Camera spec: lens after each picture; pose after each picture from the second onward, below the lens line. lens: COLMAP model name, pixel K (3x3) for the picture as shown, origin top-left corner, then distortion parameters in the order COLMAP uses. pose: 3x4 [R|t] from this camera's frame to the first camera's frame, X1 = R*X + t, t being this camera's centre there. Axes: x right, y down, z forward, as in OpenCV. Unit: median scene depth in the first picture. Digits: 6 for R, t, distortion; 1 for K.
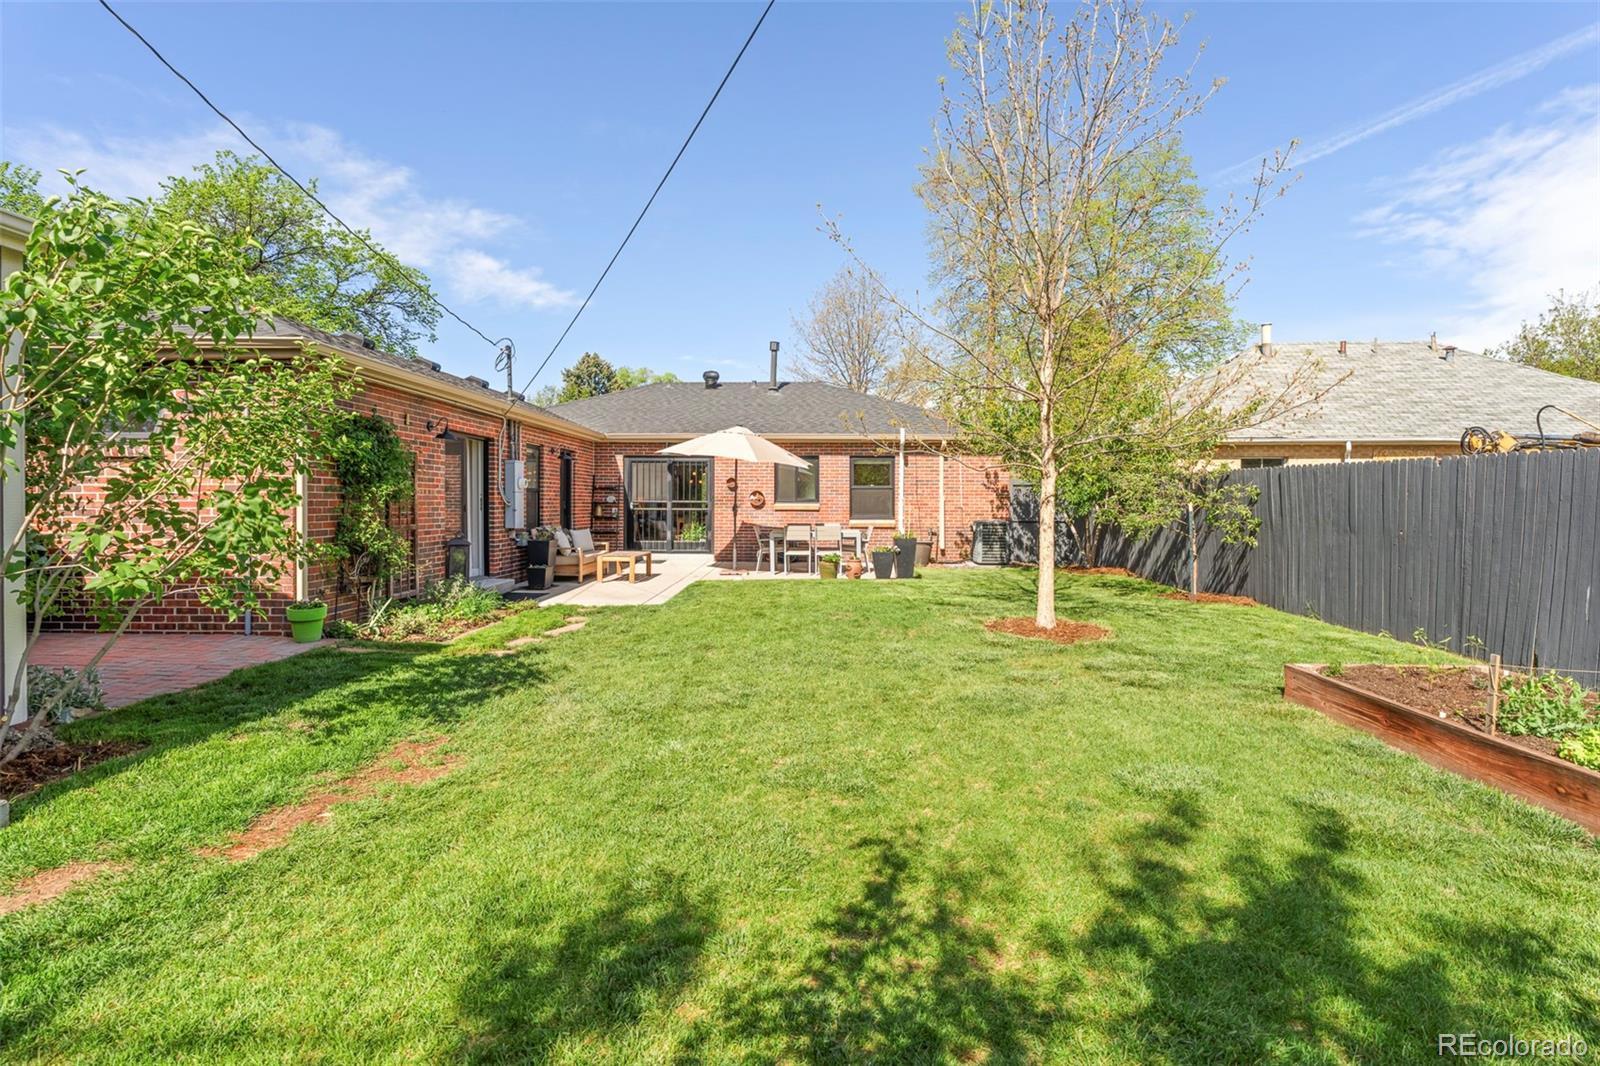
lens RADIAL K [[790.0, 0, 805.0], [0, 790.0, 529.5], [0, 0, 1]] dist [-0.002595, -0.000458]
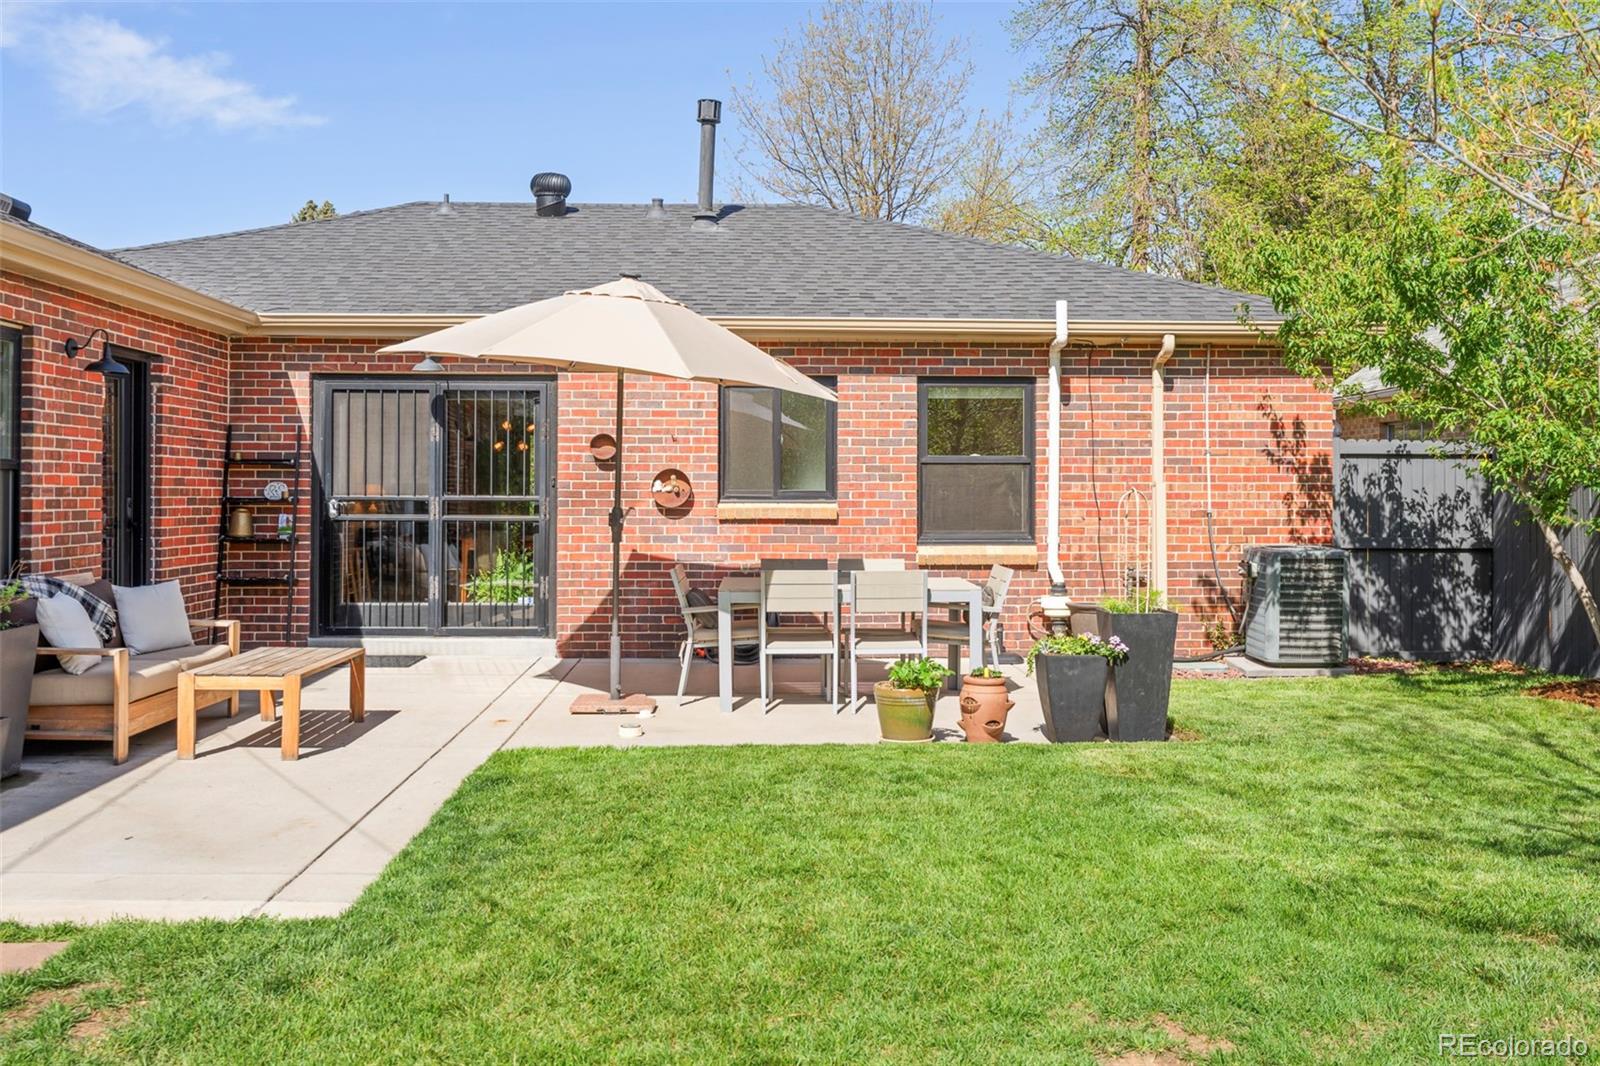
lens RADIAL K [[1429.2, 0, 796.7], [0, 1429.2, 518.5], [0, 0, 1]] dist [0.036770, 0.000040]
pose [[0.998823, -0.000952, 0.048498, -0.034874], [0.001853, 0.999827, -0.018521, -0.012697], [-0.048472, 0.018590, 0.998652, 0.319517]]
